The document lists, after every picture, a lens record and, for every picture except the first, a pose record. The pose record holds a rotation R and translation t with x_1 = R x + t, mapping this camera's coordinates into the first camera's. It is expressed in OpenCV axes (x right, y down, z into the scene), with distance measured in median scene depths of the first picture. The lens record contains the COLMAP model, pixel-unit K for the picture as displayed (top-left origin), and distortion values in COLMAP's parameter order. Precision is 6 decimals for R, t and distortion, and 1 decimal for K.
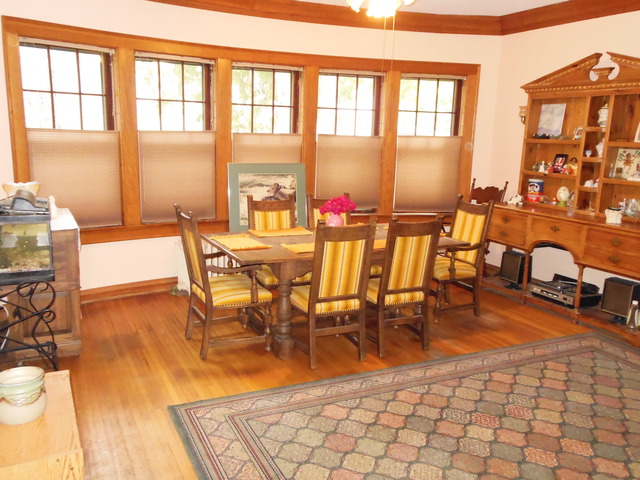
lens RADIAL K [[558.0, 0, 316.4], [0, 558.0, 248.1], [0, 0, 1]] dist [0.011034, 0.018940]
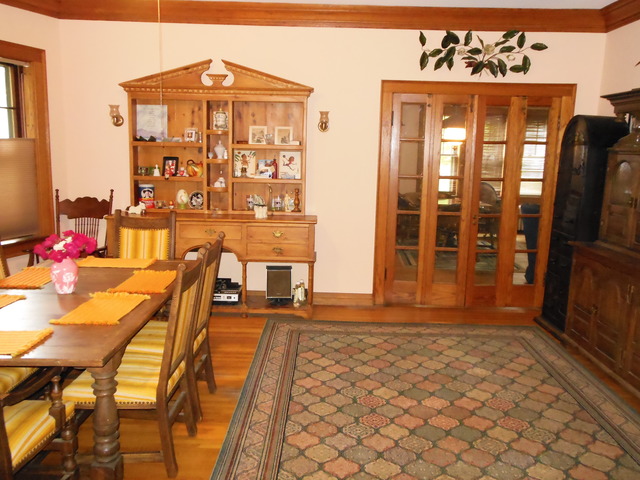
lens RADIAL K [[568.9, 0, 320.0], [0, 568.9, 240.0], [0, 0, 1]] dist [-0.017582, 0.087797]
pose [[0.445614, -0.166796, 0.879549, -0.384419], [0.175394, 0.979715, 0.096930, -0.085189], [-0.877875, 0.111074, 0.465830, 0.364501]]
